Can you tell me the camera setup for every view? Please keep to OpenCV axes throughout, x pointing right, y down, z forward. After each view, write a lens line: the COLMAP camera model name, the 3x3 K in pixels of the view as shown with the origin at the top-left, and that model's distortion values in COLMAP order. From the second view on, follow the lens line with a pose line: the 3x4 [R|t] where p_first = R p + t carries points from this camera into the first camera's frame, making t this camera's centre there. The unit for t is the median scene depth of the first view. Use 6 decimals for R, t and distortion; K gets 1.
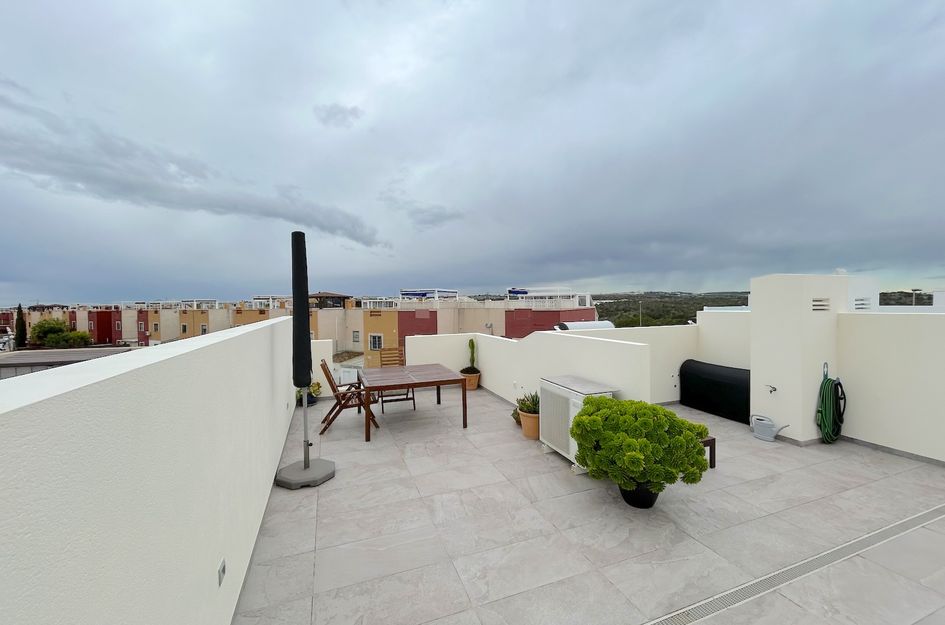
lens RADIAL K [[382.4, 0, 474.6], [0, 382.4, 318.7], [0, 0, 1]] dist [0.005461, -0.000170]
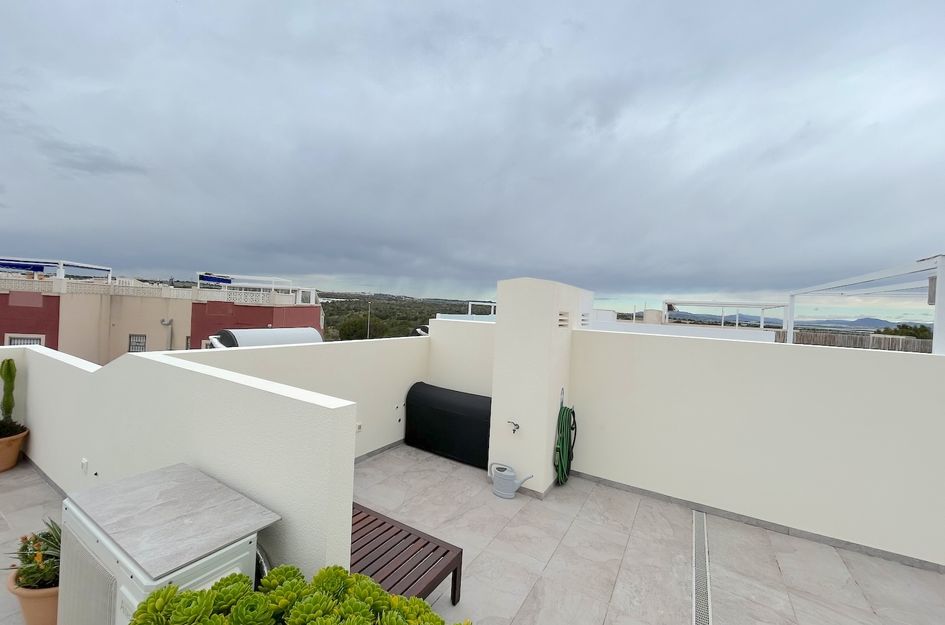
lens RADIAL K [[382.4, 0, 474.6], [0, 382.4, 318.7], [0, 0, 1]] dist [0.005461, -0.000170]
pose [[0.779107, 0.037370, 0.625777, 0.038395], [-0.039595, 0.999162, -0.010370, -0.003613], [-0.625640, -0.016698, 0.779933, 0.077135]]
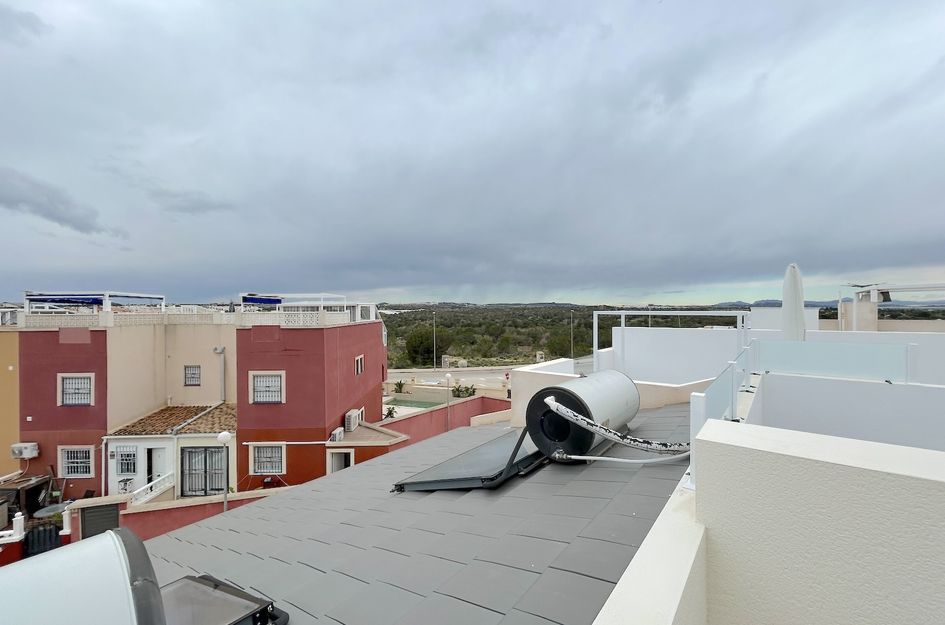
lens RADIAL K [[380.1, 0, 472.5], [0, 380.1, 312.5], [0, 0, 1]] dist [0.001210, 0.000386]
pose [[0.874867, 0.003258, 0.484353, 0.106308], [0.016239, 0.999218, -0.036053, -0.017099], [-0.484091, 0.039407, 0.874130, 0.229398]]
